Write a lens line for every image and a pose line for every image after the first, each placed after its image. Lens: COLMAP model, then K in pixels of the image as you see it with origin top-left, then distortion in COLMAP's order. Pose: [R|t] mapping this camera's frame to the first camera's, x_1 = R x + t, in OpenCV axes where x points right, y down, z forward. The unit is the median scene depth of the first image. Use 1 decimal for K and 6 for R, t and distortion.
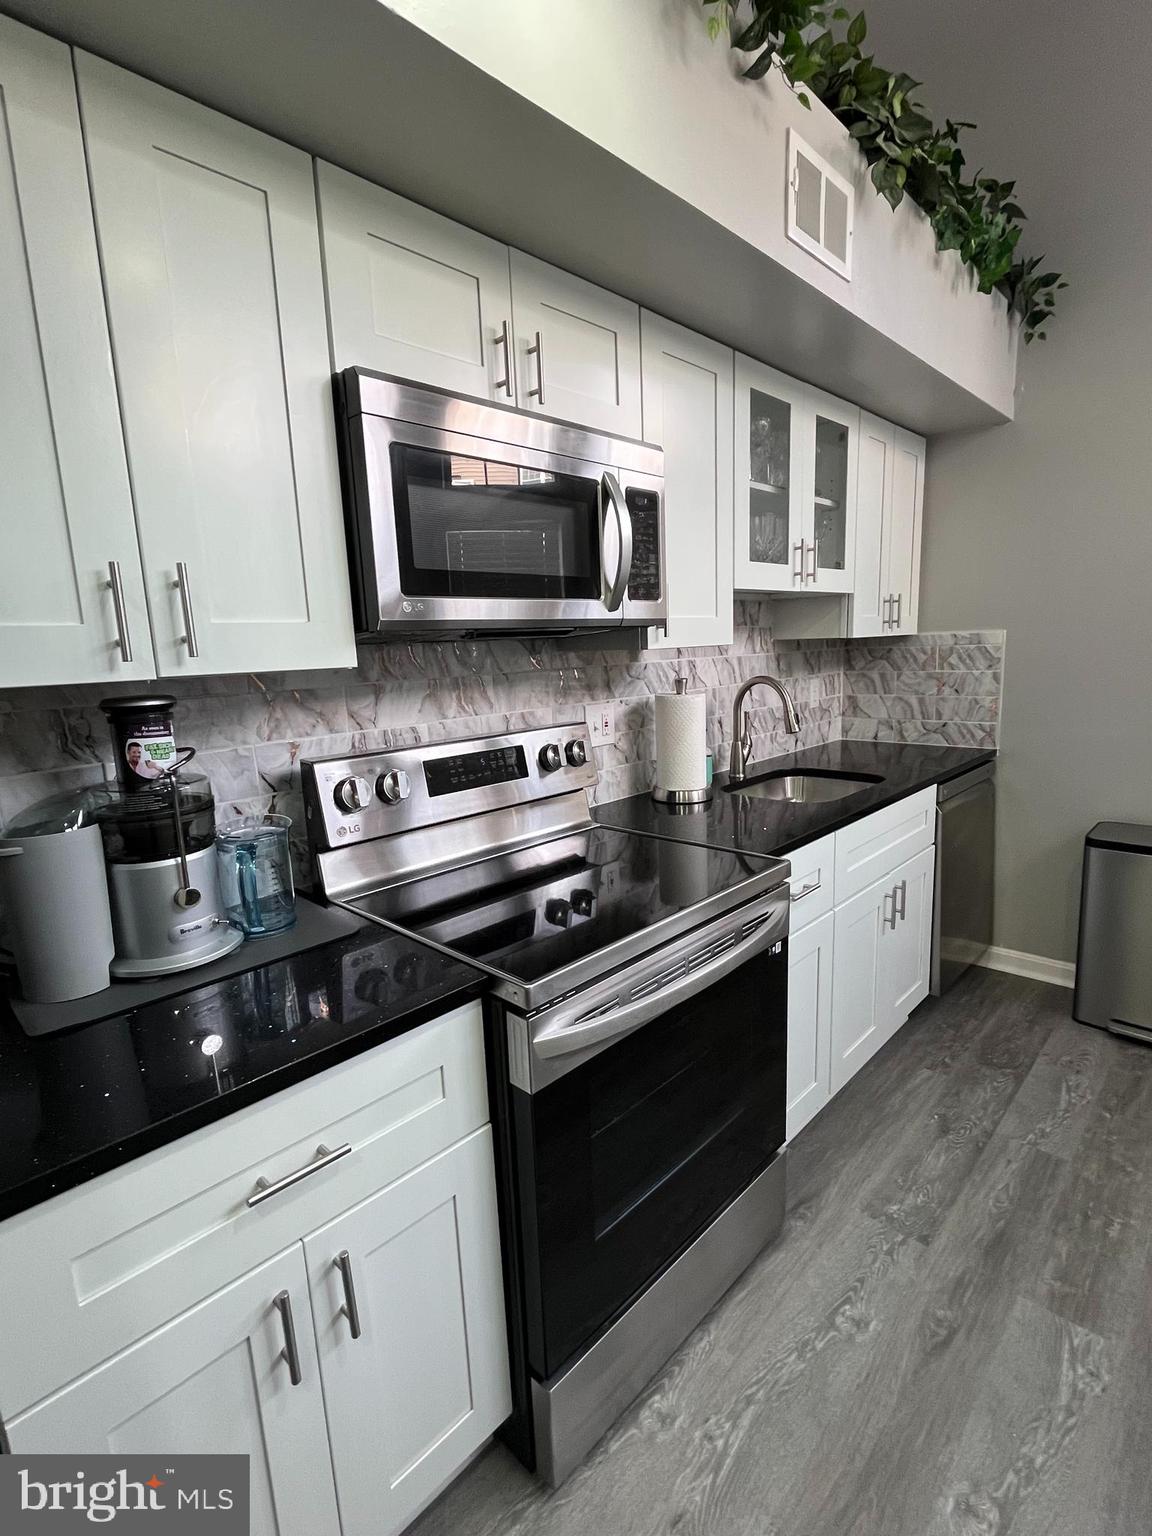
lens RADIAL K [[732.9, 0, 576.6], [0, 732.9, 775.5], [0, 0, 1]] dist [-0.002793, -0.001820]
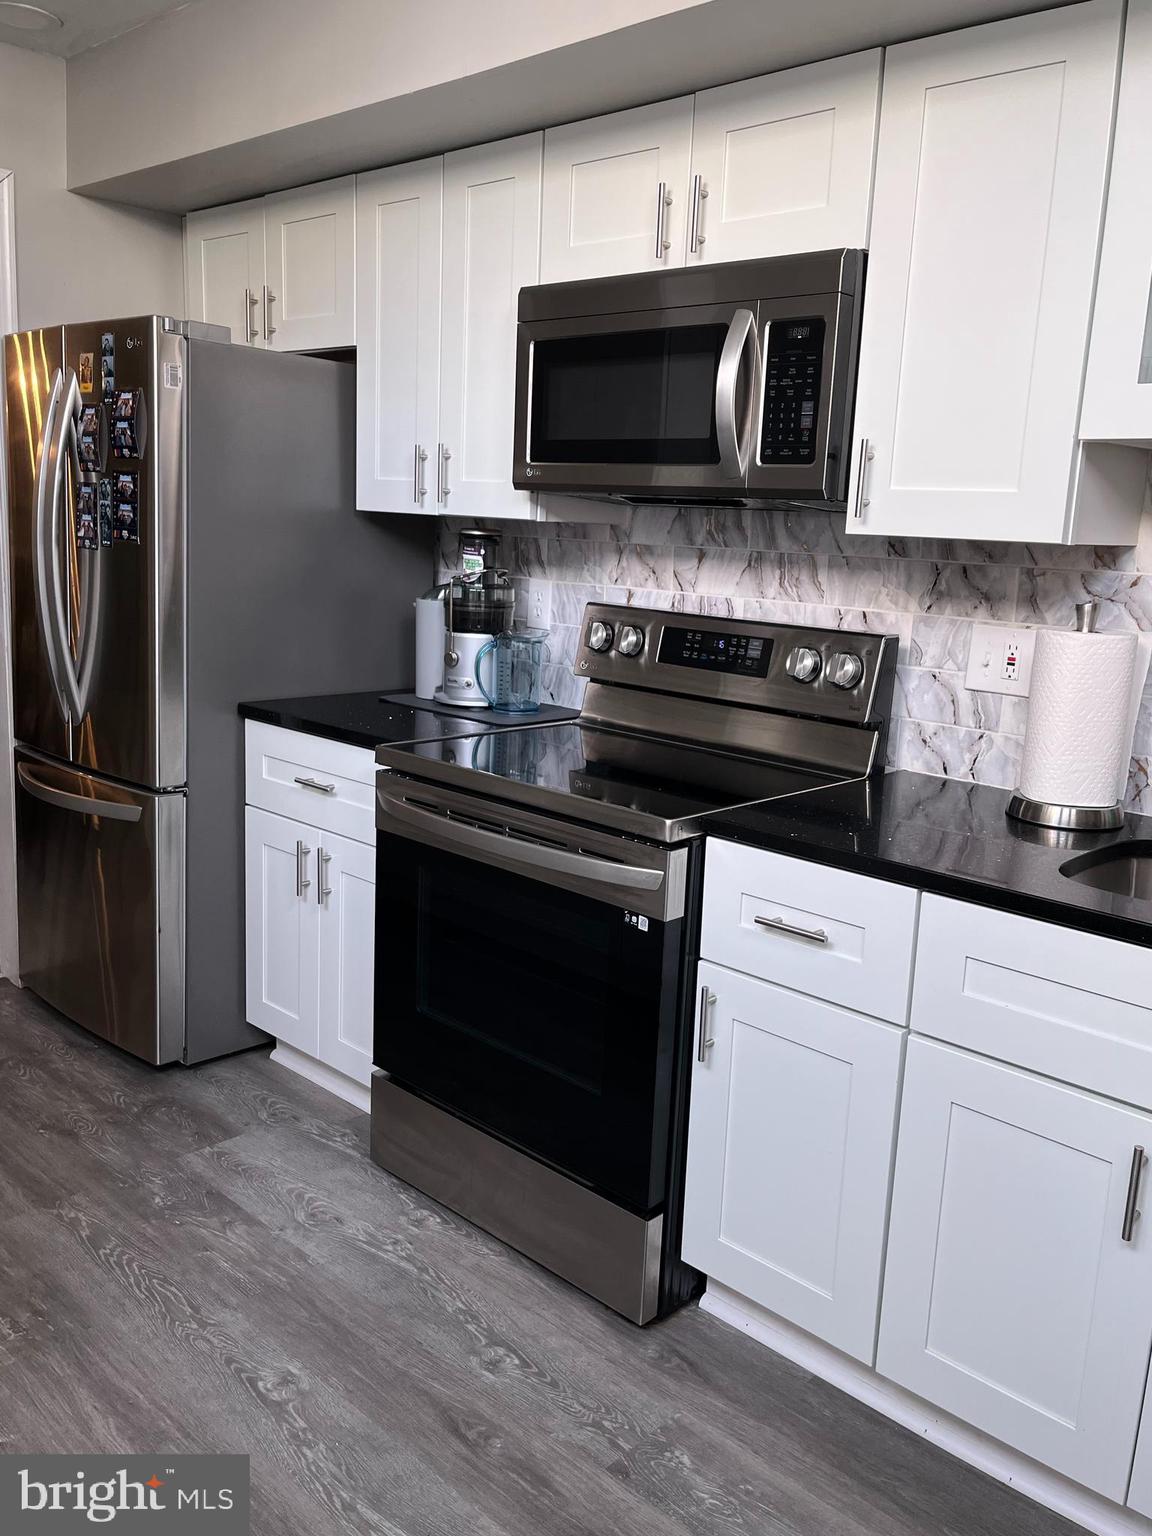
lens RADIAL K [[1274.9, 0, 573.3], [0, 1274.9, 763.2], [0, 0, 1]] dist [0.038107, -0.045041]
pose [[-0.003518, 0.233857, -0.972265, 1.470730], [-0.217460, 0.948824, 0.229006, -0.205440], [0.976063, 0.212235, 0.047516, 0.803023]]
